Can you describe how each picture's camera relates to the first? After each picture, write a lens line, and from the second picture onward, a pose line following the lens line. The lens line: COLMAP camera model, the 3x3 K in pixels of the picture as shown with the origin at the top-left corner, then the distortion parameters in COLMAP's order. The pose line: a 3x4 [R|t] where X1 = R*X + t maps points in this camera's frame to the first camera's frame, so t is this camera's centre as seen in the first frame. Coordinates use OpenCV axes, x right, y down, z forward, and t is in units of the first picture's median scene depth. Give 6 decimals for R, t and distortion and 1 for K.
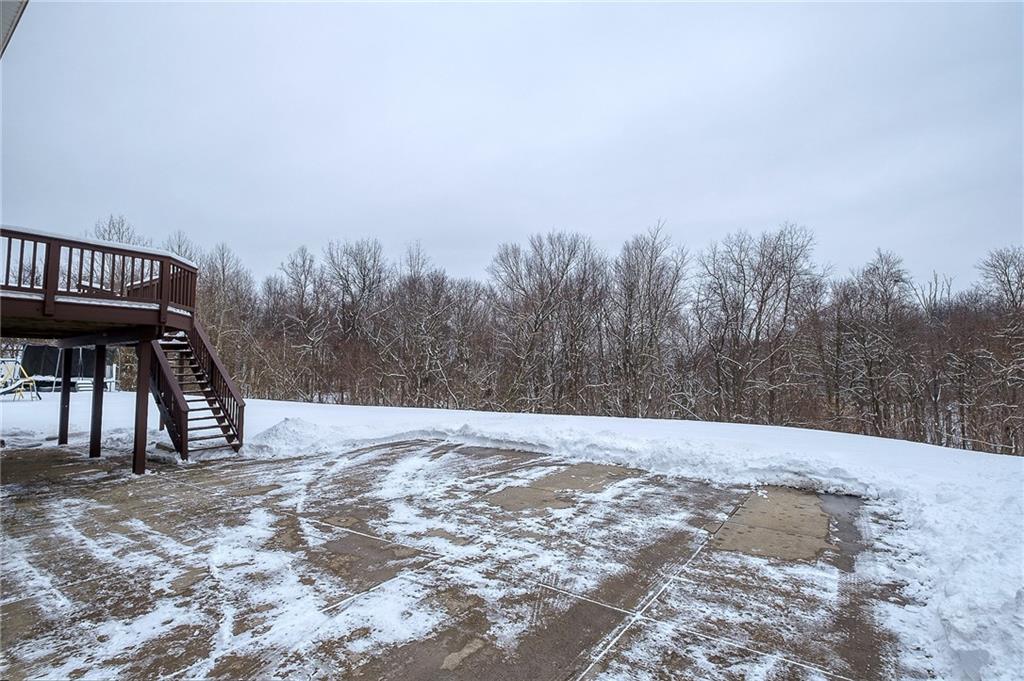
lens RADIAL K [[488.5, 0, 512.0], [0, 488.5, 340.5], [0, 0, 1]] dist [0.000082, -0.000140]
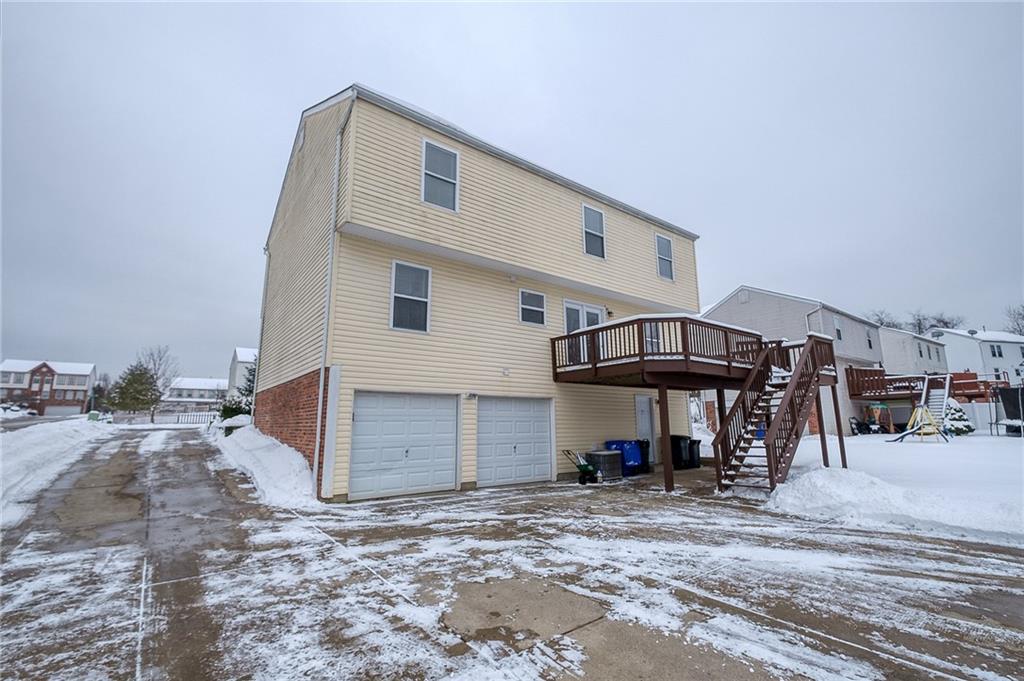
lens RADIAL K [[440.2, 0, 516.2], [0, 440.2, 339.7], [0, 0, 1]] dist [0.001119, 0.005984]
pose [[-0.284762, -0.164520, -0.944375, 0.848799], [0.073168, 0.978558, -0.192537, 0.144929], [0.955802, -0.123926, -0.266619, 1.650926]]
